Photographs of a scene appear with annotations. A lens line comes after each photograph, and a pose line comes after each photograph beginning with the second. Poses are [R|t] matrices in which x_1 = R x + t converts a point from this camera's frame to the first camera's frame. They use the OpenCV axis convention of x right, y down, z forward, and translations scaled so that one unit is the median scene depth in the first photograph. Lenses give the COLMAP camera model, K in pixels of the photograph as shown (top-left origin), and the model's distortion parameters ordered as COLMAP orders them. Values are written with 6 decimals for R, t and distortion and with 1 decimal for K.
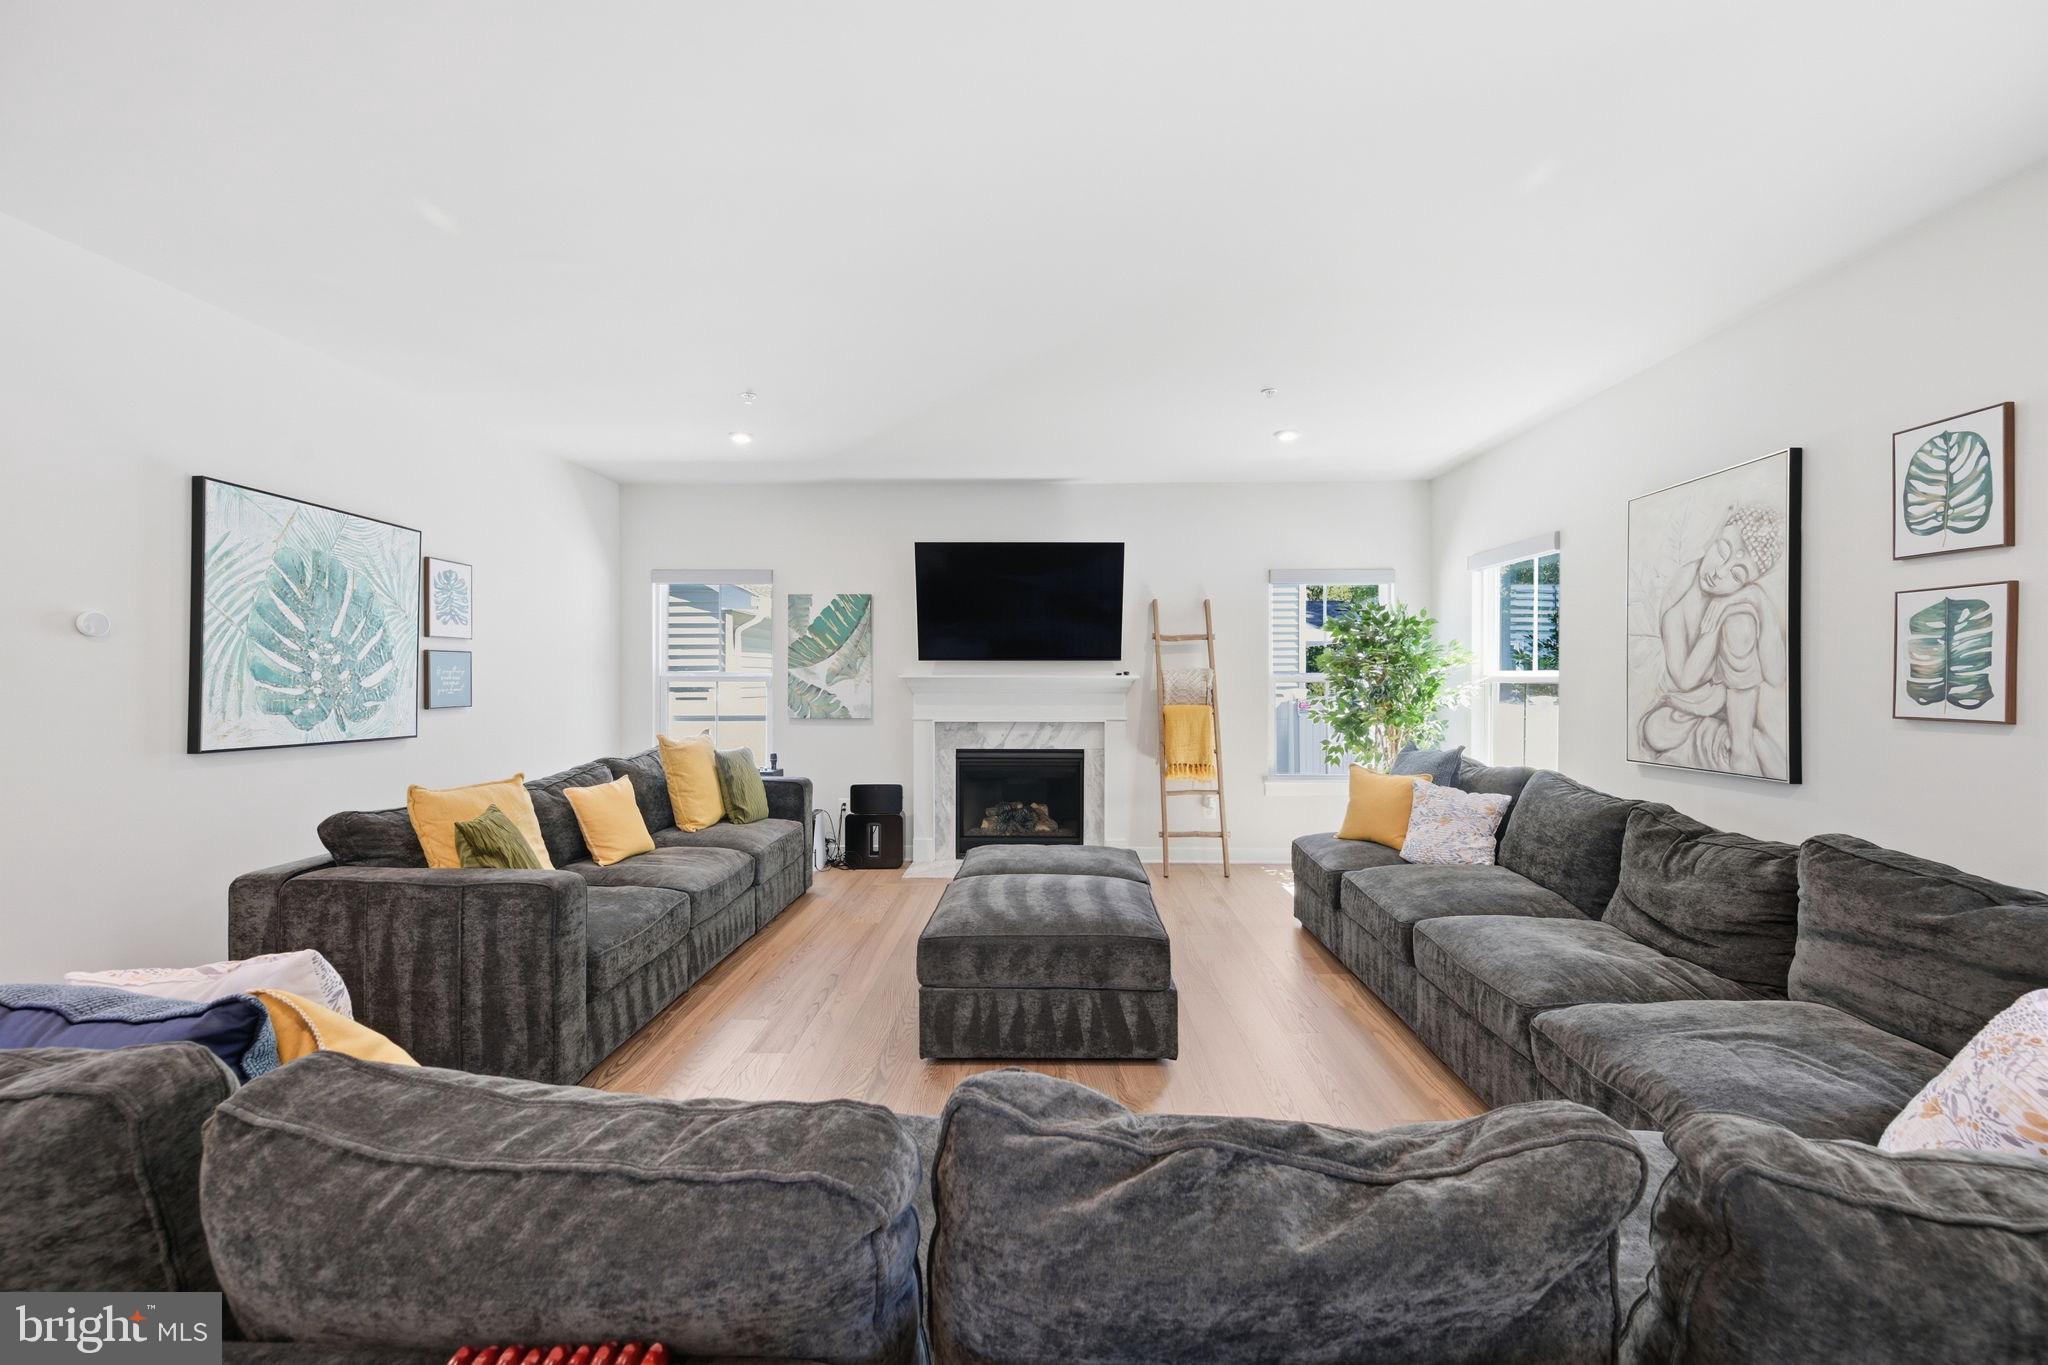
lens RADIAL K [[809.0, 0, 1023.8], [0, 809.0, 678.5], [0, 0, 1]] dist [-0.003939, 0.001009]
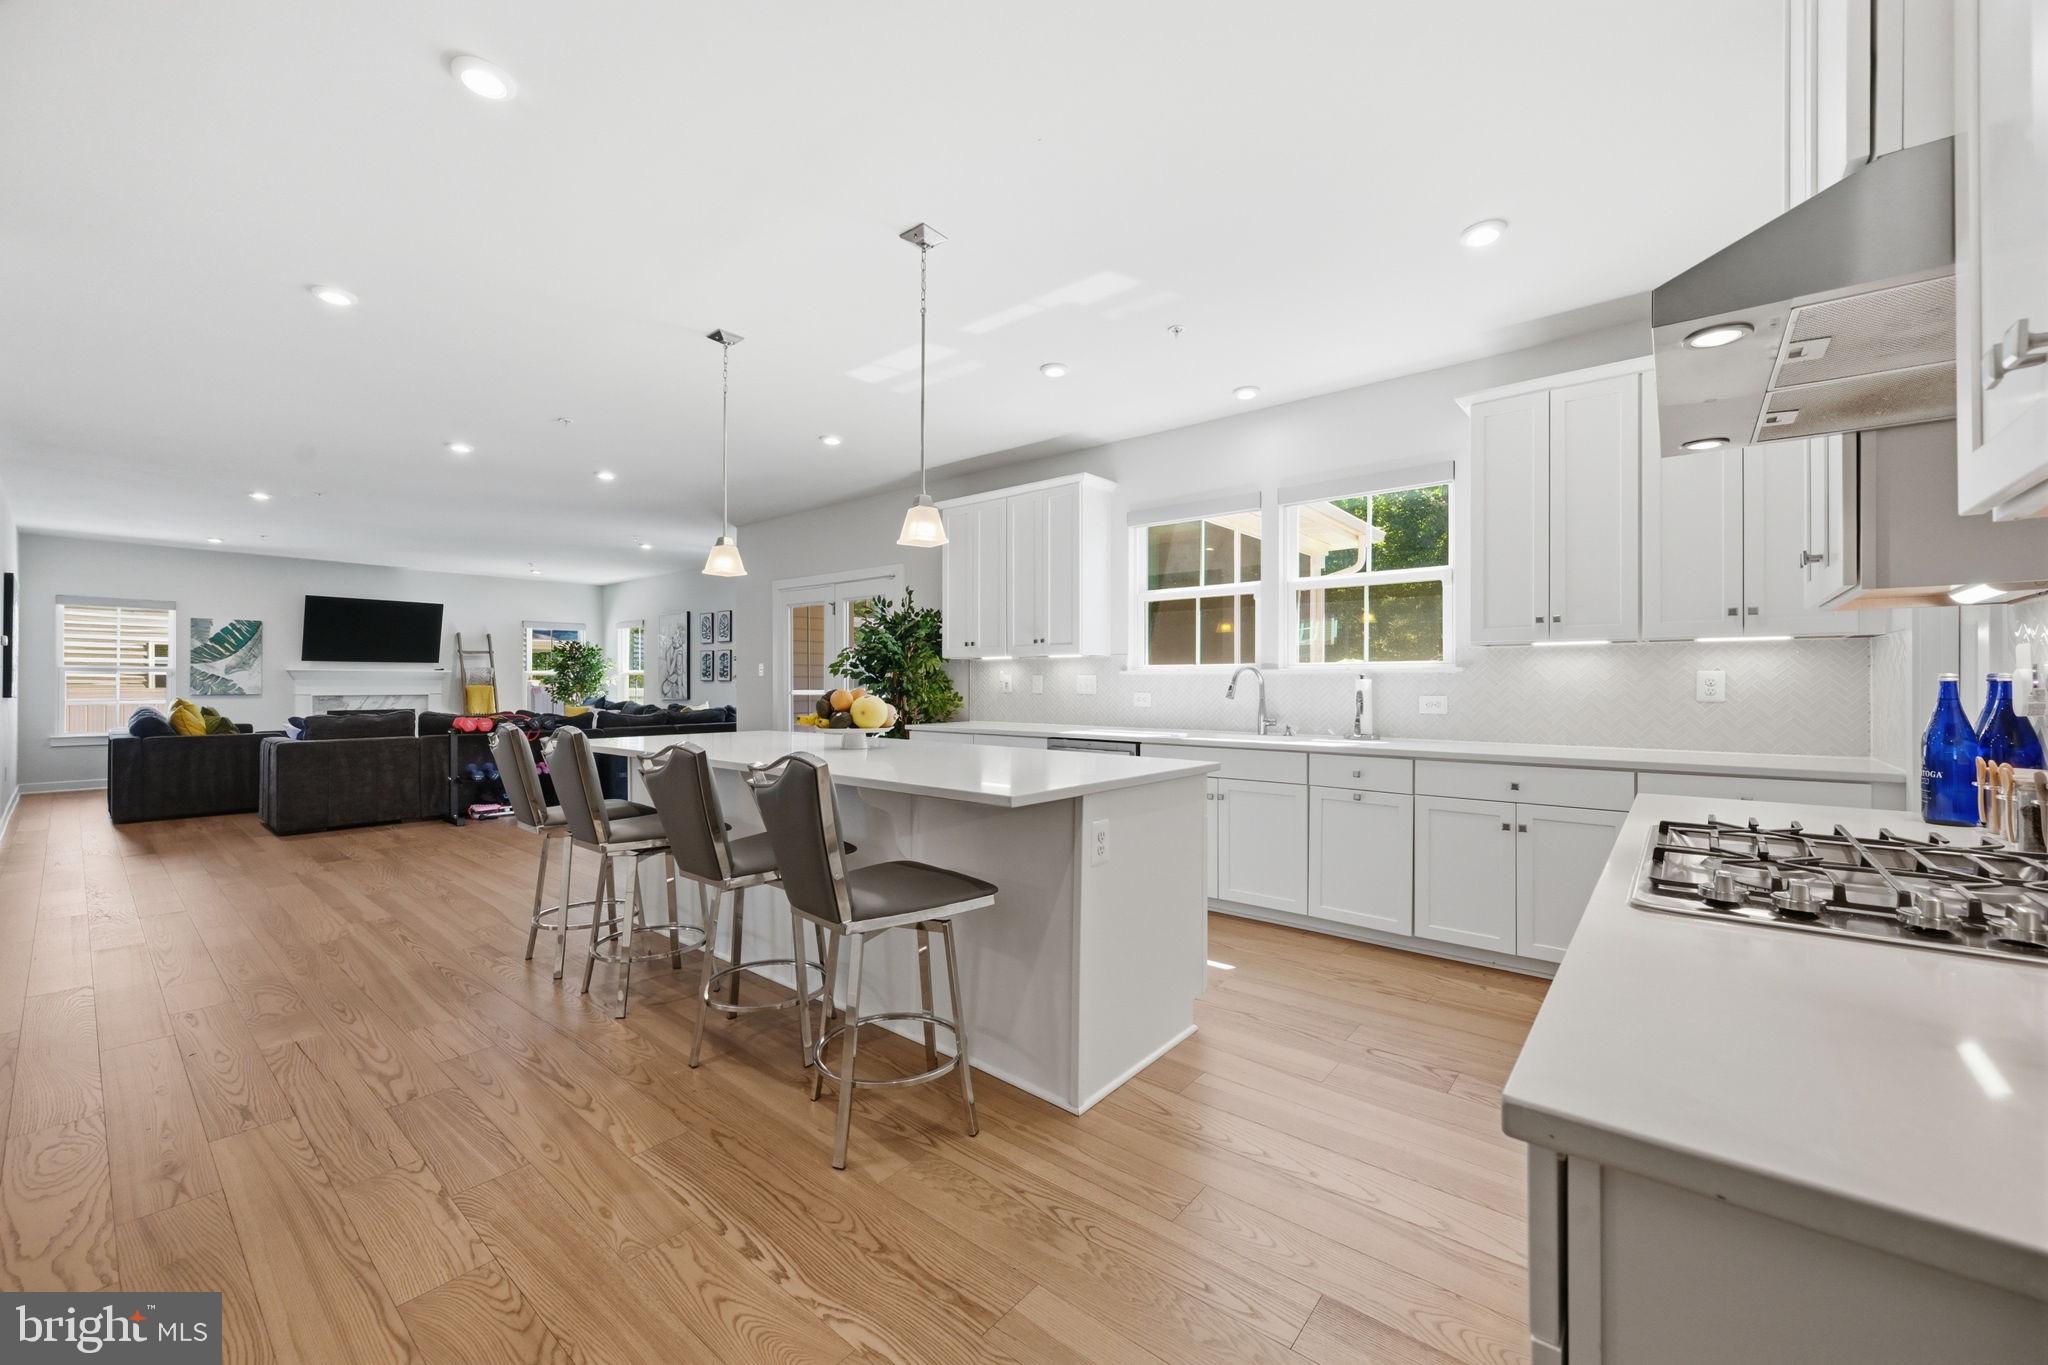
lens RADIAL K [[798.1, 0, 1028.5], [0, 798.1, 682.2], [0, 0, 1]] dist [-0.001744, 0.000088]
pose [[0.618734, -0.000156, 0.785600, -0.557492], [0.000428, 1.000000, -0.000138, 0.027664], [-0.785600, 0.000422, 0.618734, -1.432342]]
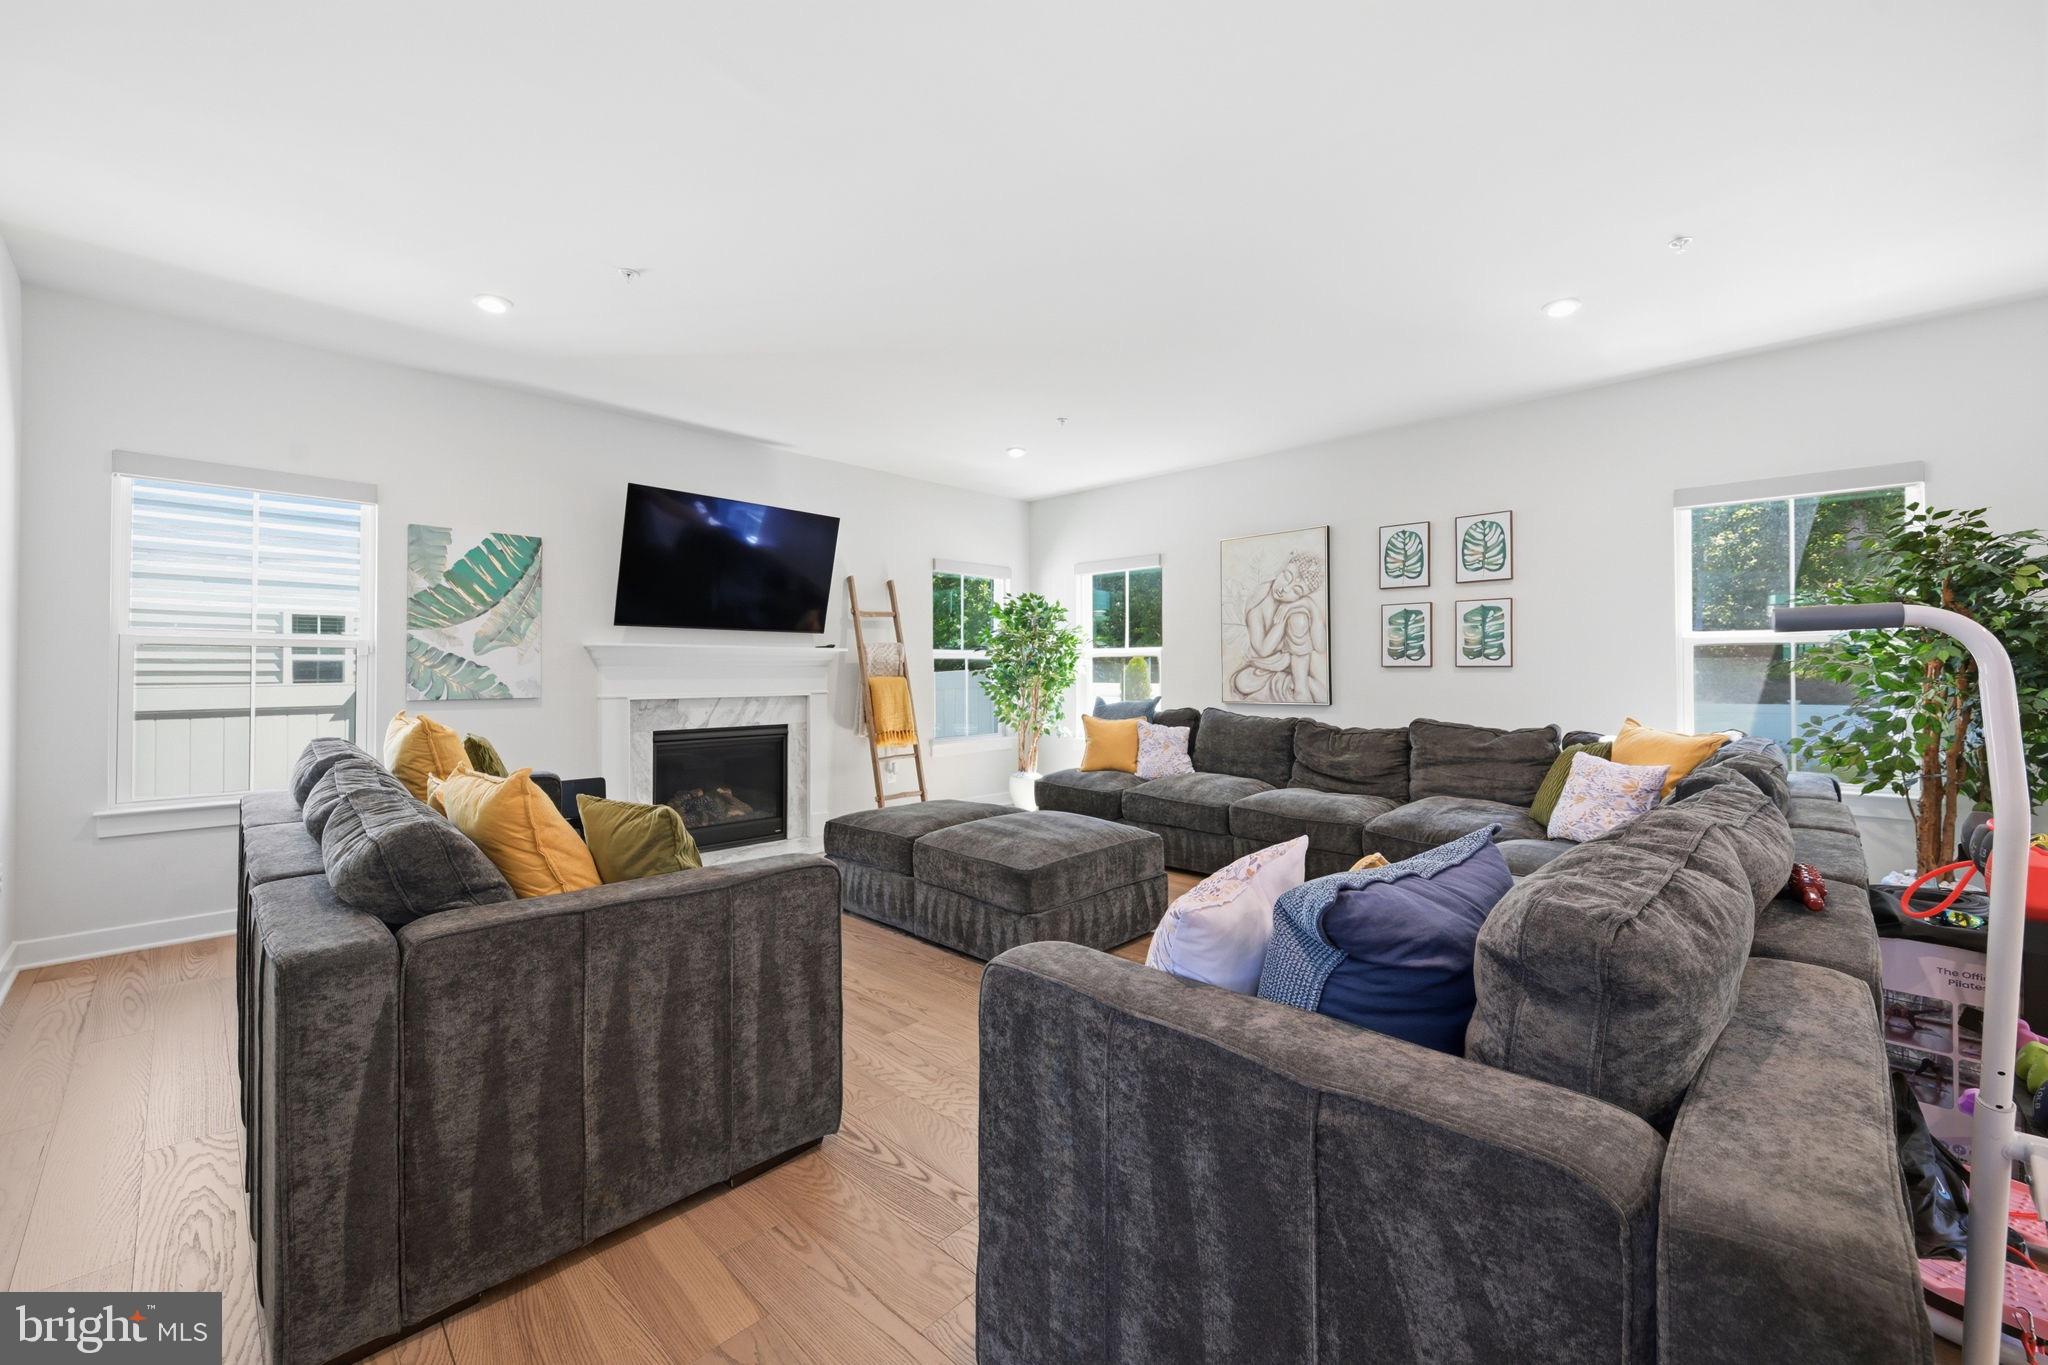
lens RADIAL K [[809.0, 0, 1038.7], [0, 809.0, 667.8], [0, 0, 1]] dist [-0.003939, 0.001009]
pose [[0.667449, 0.002265, 0.744652, -0.492264], [0.003348, 0.999976, -0.006042, 0.029505], [-0.744648, 0.006526, 0.667426, 0.138838]]
